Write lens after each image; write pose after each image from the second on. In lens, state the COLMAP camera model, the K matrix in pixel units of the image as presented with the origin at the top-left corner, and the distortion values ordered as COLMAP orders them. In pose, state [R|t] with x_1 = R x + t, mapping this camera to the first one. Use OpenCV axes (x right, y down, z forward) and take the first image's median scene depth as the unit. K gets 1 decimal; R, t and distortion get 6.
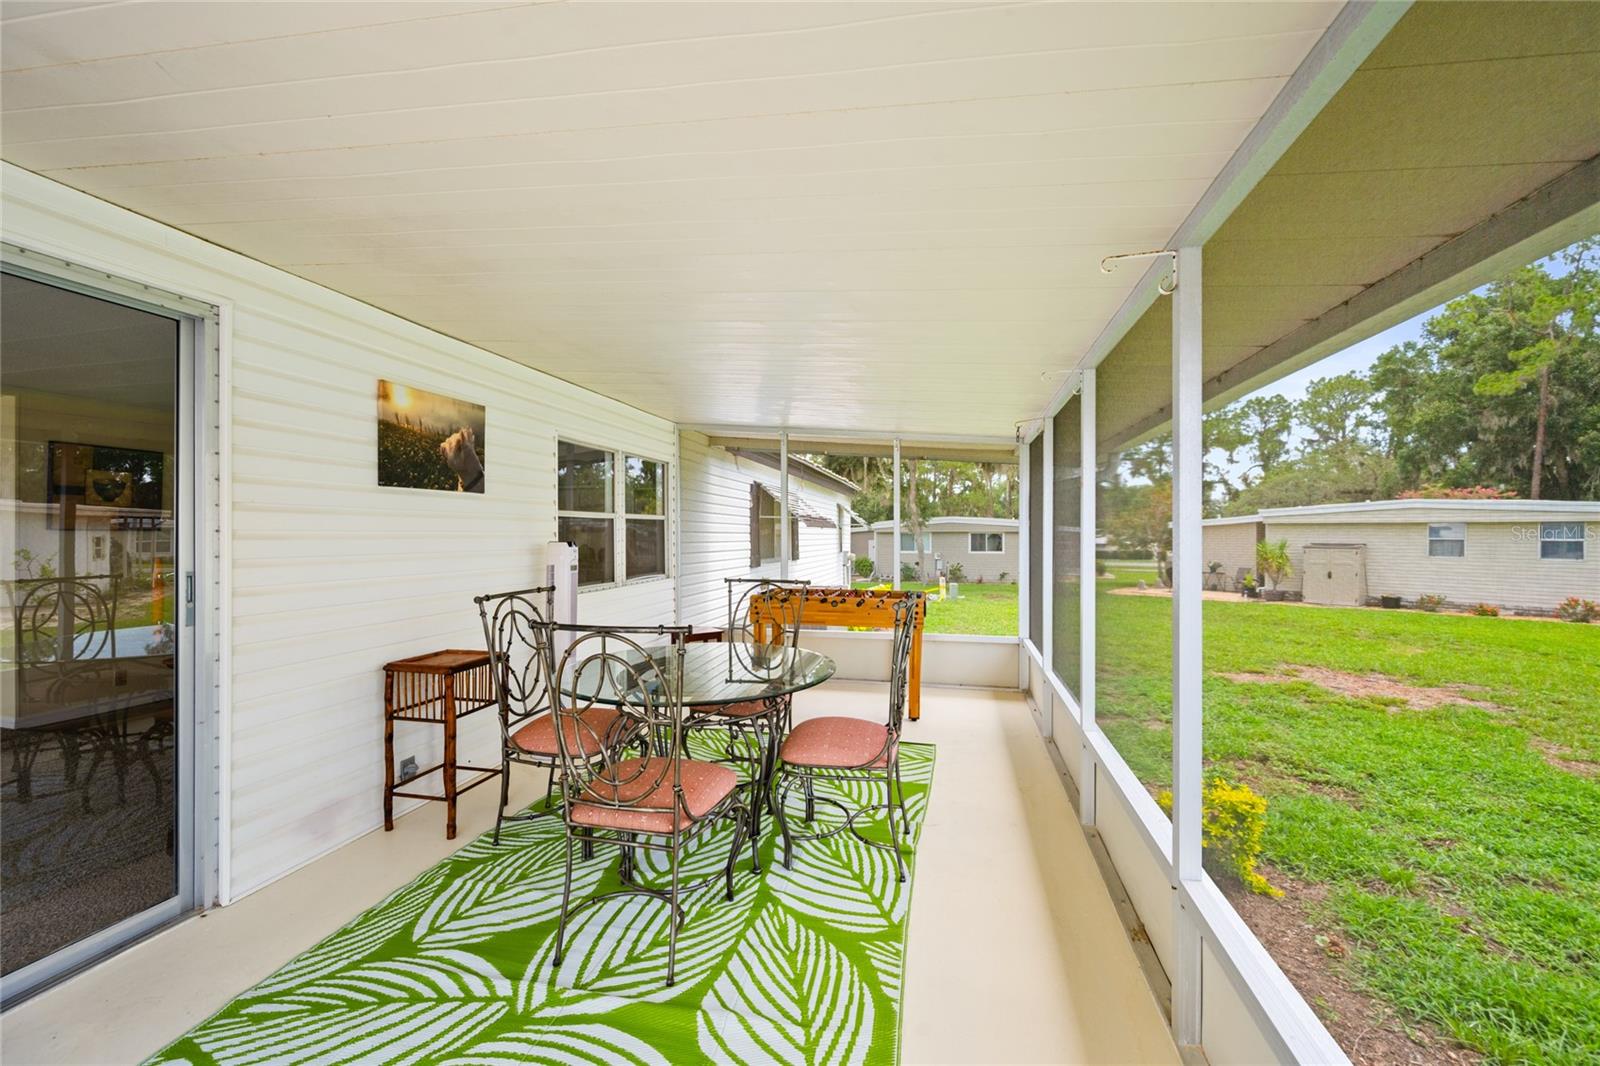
lens RADIAL K [[624.5, 0, 810.6], [0, 624.5, 536.0], [0, 0, 1]] dist [0.000394, -0.000110]
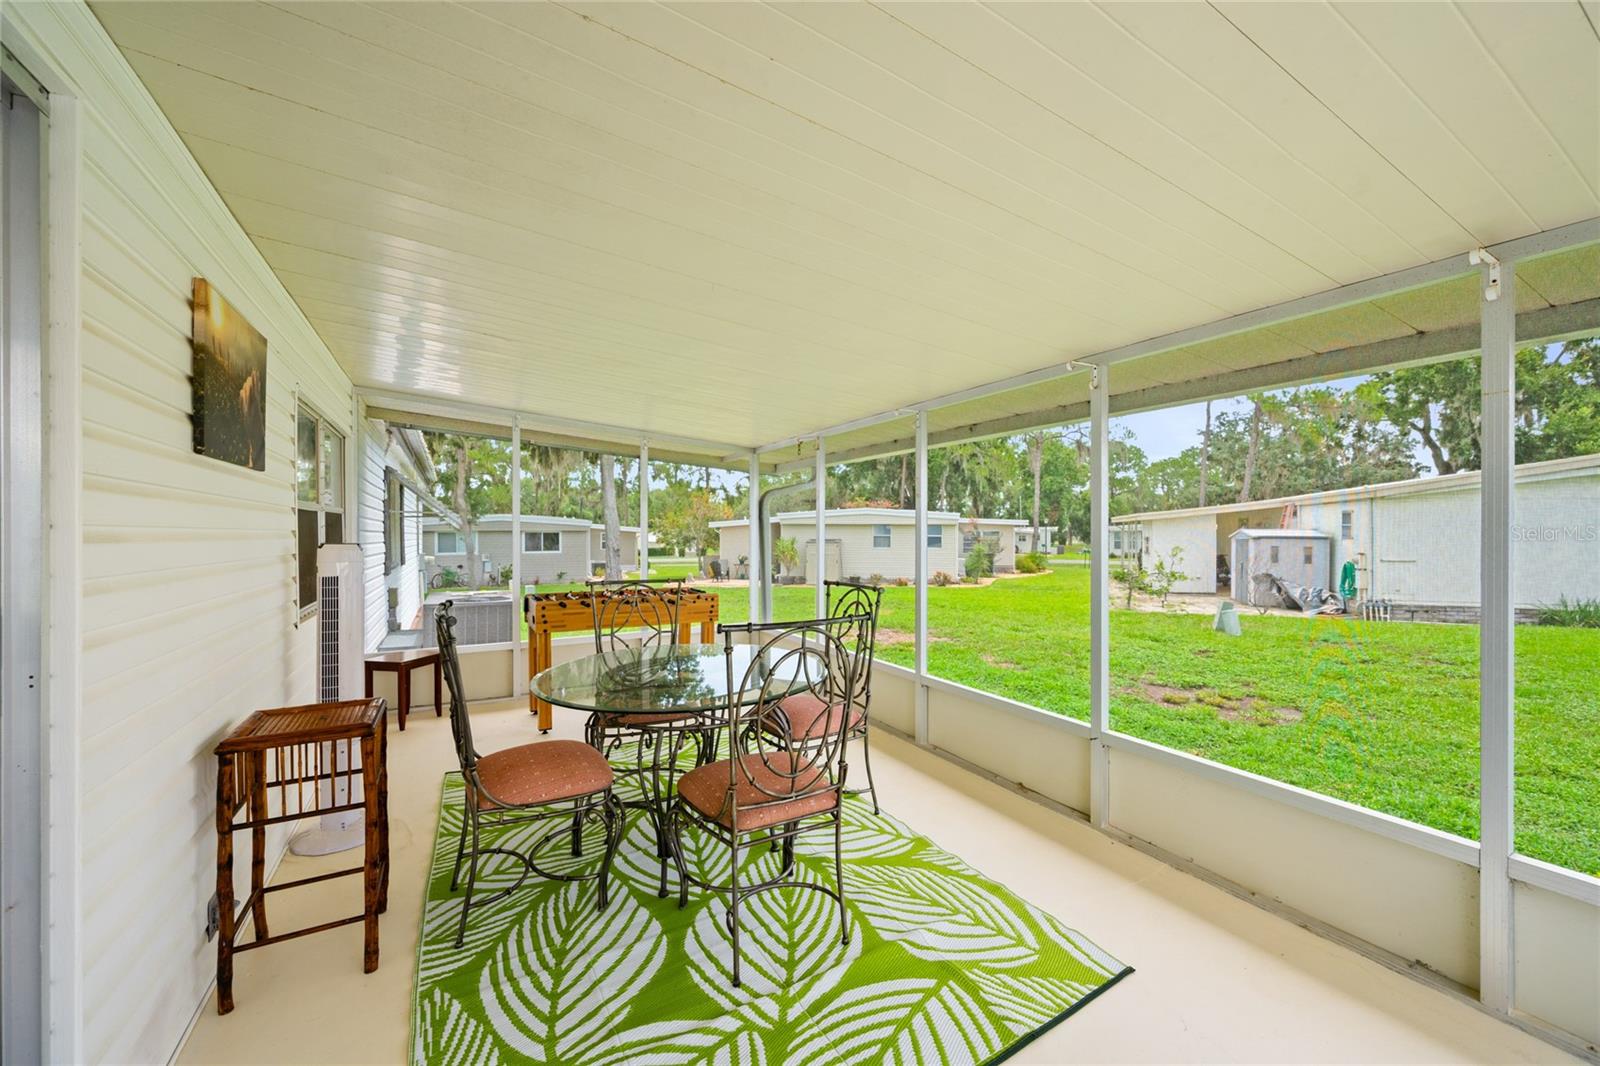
lens RADIAL K [[624.5, 0, 810.6], [0, 624.5, 536.0], [0, 0, 1]] dist [0.000394, -0.000110]
pose [[0.737898, -0.005282, 0.674892, -0.606892], [0.004097, 0.999986, 0.003347, 0.000639], [-0.674900, 0.000295, 0.737909, 0.141189]]
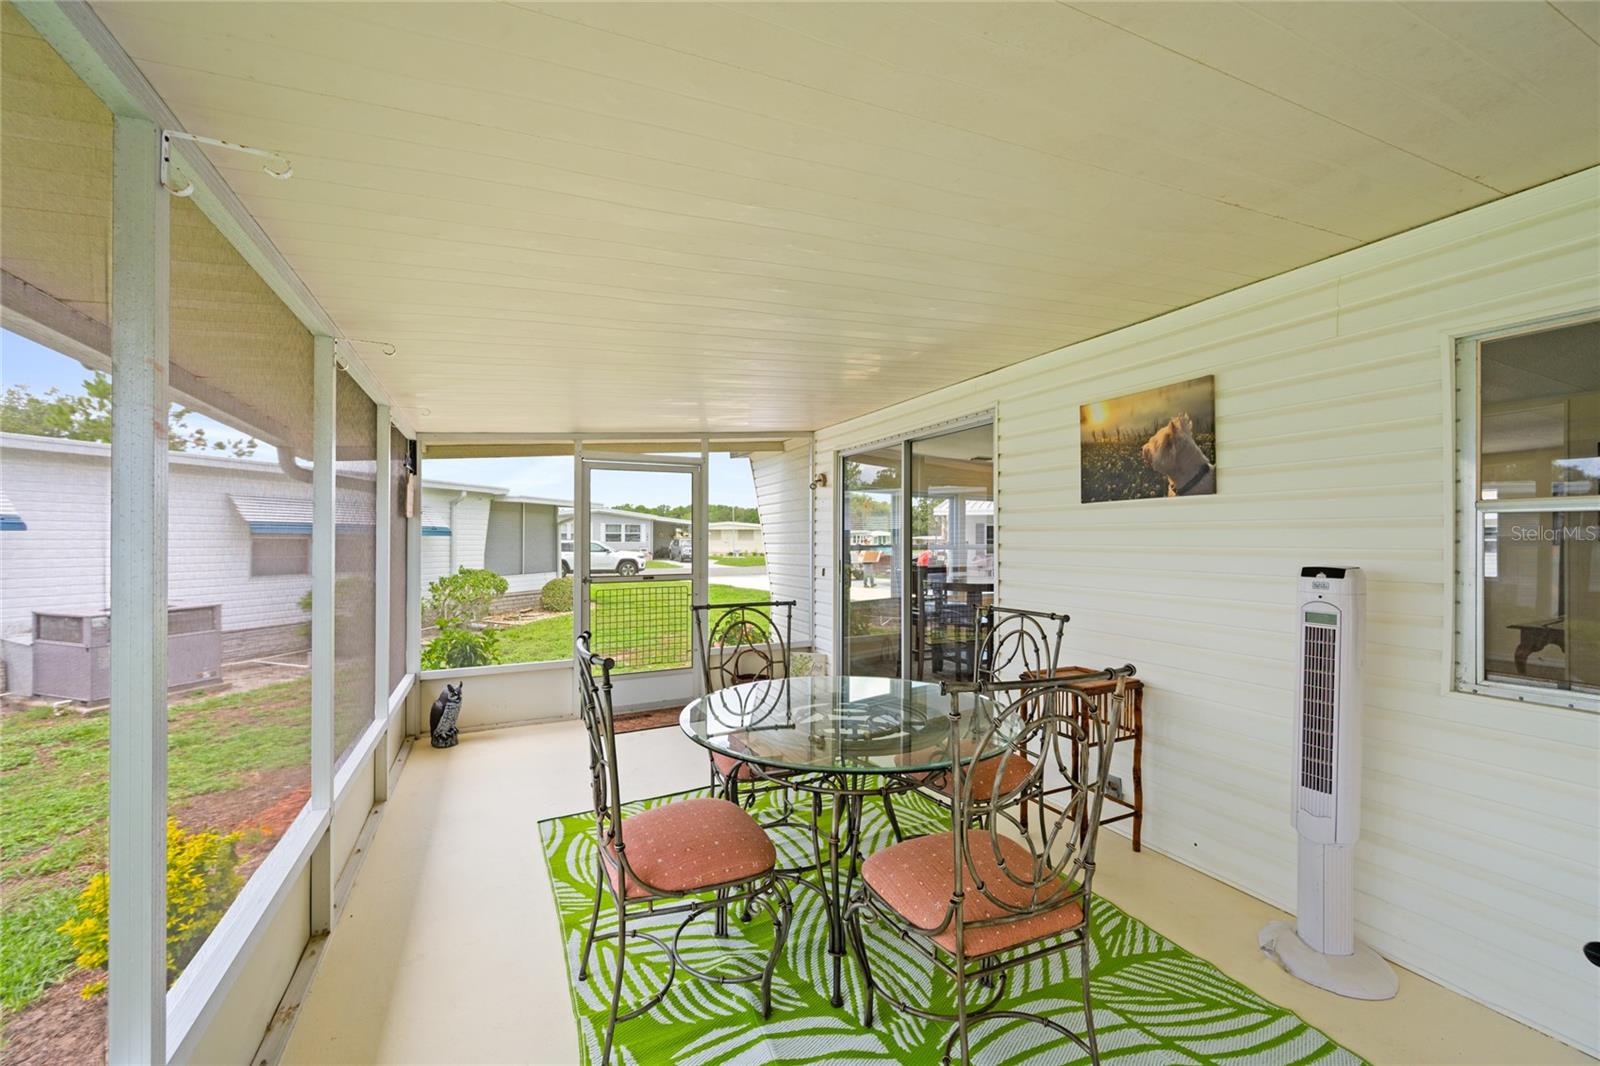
lens RADIAL K [[624.5, 0, 810.6], [0, 624.5, 536.0], [0, 0, 1]] dist [0.000394, -0.000110]
pose [[-0.773303, -0.003067, -0.634029, 0.340538], [-0.002767, 0.999995, -0.001462, -0.018525], [0.634031, 0.000624, -0.773308, 1.422365]]
